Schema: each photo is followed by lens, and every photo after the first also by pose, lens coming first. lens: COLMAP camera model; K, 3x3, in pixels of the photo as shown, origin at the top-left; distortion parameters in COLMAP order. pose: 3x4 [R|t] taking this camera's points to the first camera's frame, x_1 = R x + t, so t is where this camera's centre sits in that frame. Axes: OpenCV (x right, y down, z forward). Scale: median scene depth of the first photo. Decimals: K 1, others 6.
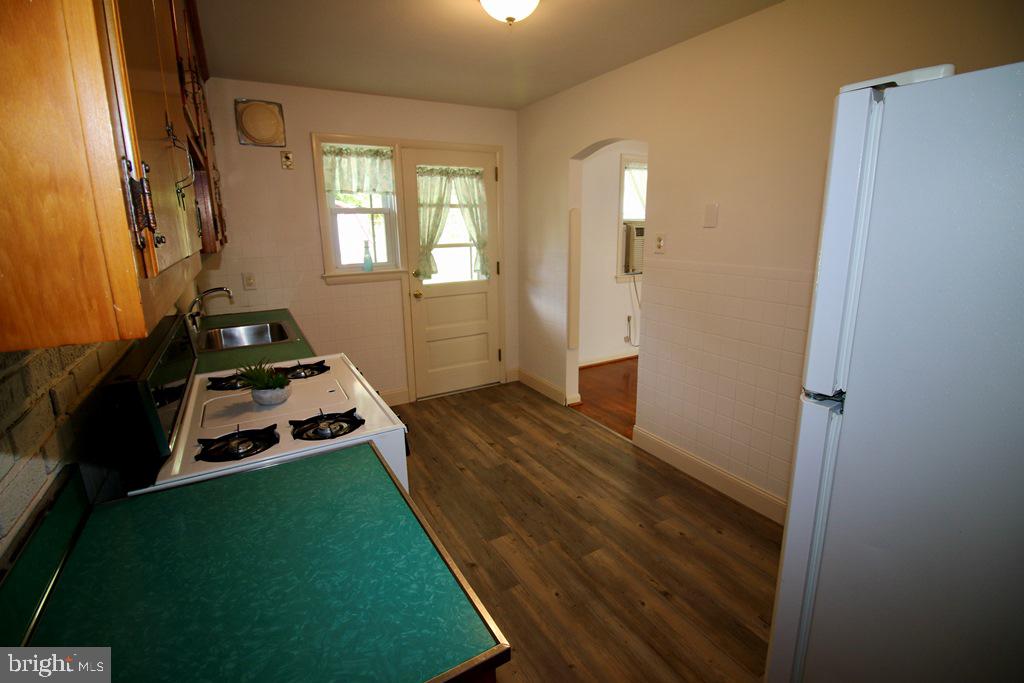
lens RADIAL K [[469.0, 0, 510.9], [0, 469.0, 330.0], [0, 0, 1]] dist [0.000124, -0.013296]
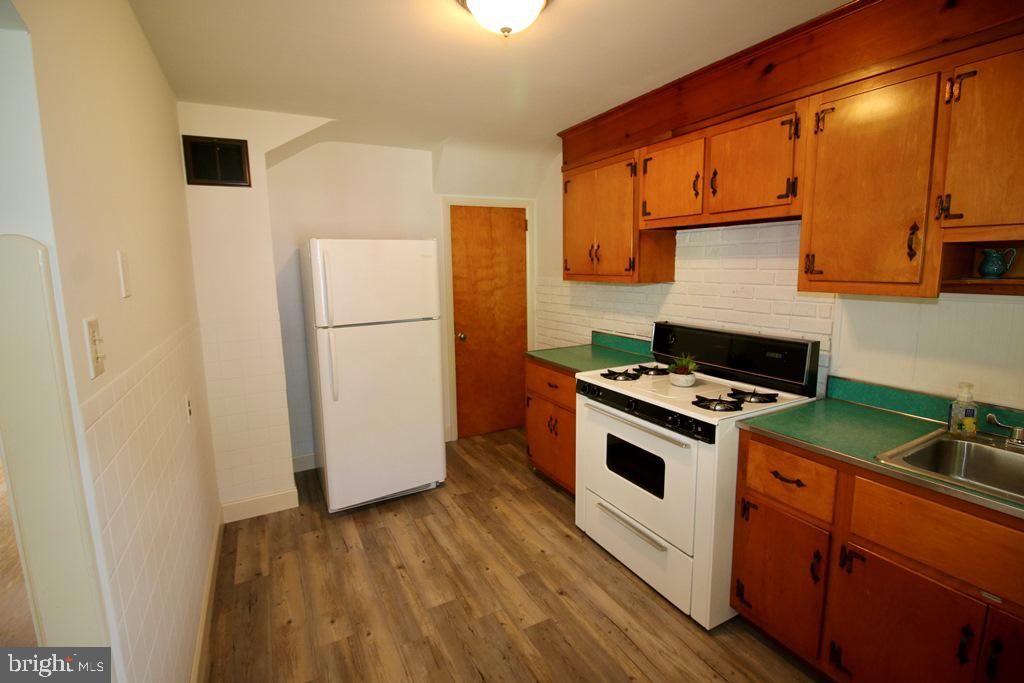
lens RADIAL K [[469.0, 0, 510.9], [0, 469.0, 330.0], [0, 0, 1]] dist [0.000124, -0.013296]
pose [[-0.998922, 0.028248, 0.036836, -0.021266], [0.039491, 0.934229, 0.354482, -0.367789], [-0.024400, 0.355554, -0.934337, 1.554640]]
